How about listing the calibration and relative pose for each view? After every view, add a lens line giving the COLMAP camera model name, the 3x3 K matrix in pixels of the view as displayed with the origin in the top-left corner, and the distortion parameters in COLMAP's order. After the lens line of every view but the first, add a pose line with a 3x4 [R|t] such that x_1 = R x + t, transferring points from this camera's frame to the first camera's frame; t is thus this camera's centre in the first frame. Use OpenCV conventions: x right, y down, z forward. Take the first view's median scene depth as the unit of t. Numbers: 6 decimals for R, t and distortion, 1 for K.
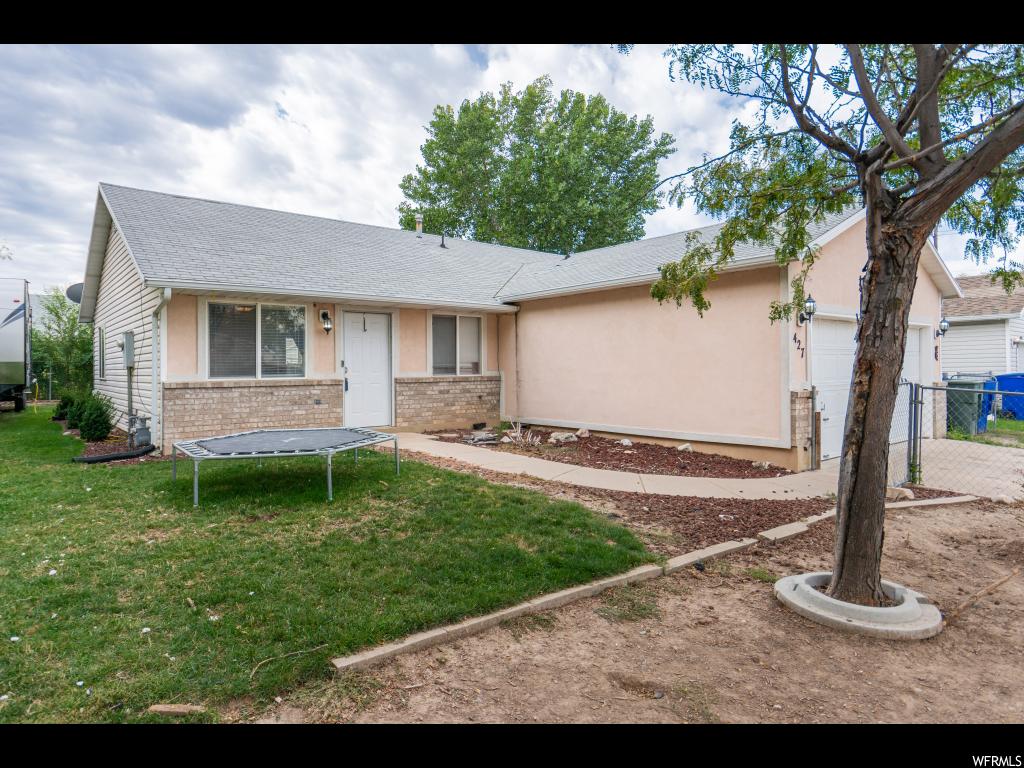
lens RADIAL K [[606.8, 0, 512.4], [0, 606.8, 370.6], [0, 0, 1]] dist [0.000998, 0.000570]
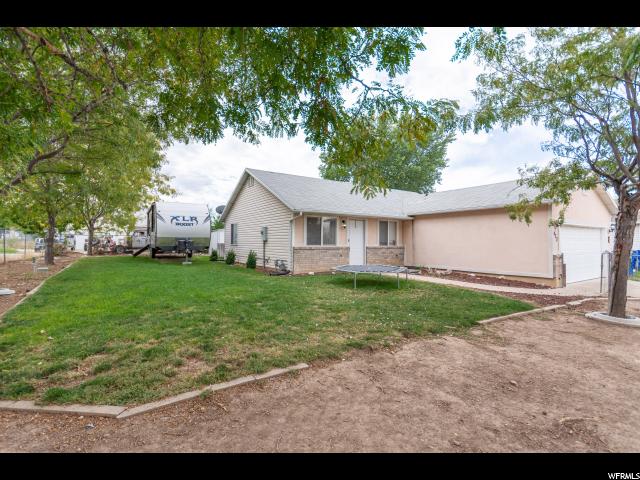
lens RADIAL K [[298.9, 0, 320.0], [0, 298.9, 240.0], [0, 0, 1]] dist [-0.002731, -0.001321]
pose [[0.993129, 0.015568, -0.115981, -0.250189], [-0.016911, 0.999801, -0.010608, 0.001373], [0.115793, 0.012496, 0.993195, -0.229068]]
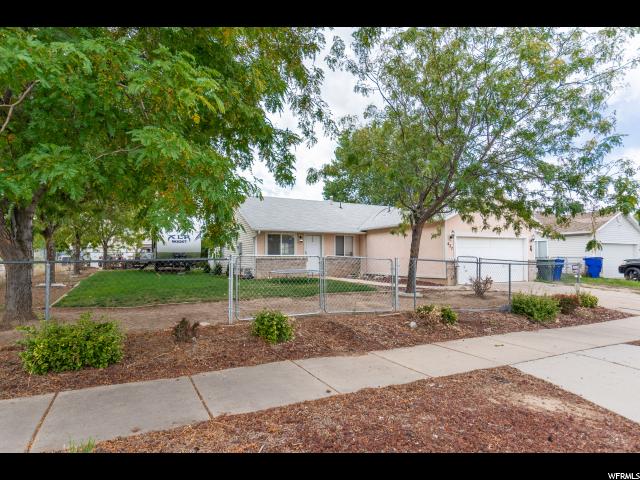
lens RADIAL K [[334.9, 0, 317.6], [0, 334.9, 256.0], [0, 0, 1]] dist [-0.001585, -0.000409]
pose [[0.980131, 0.001221, -0.198345, 0.109379], [-0.003294, 0.999943, -0.010123, 0.022294], [0.198322, 0.010575, 0.980080, -0.624634]]
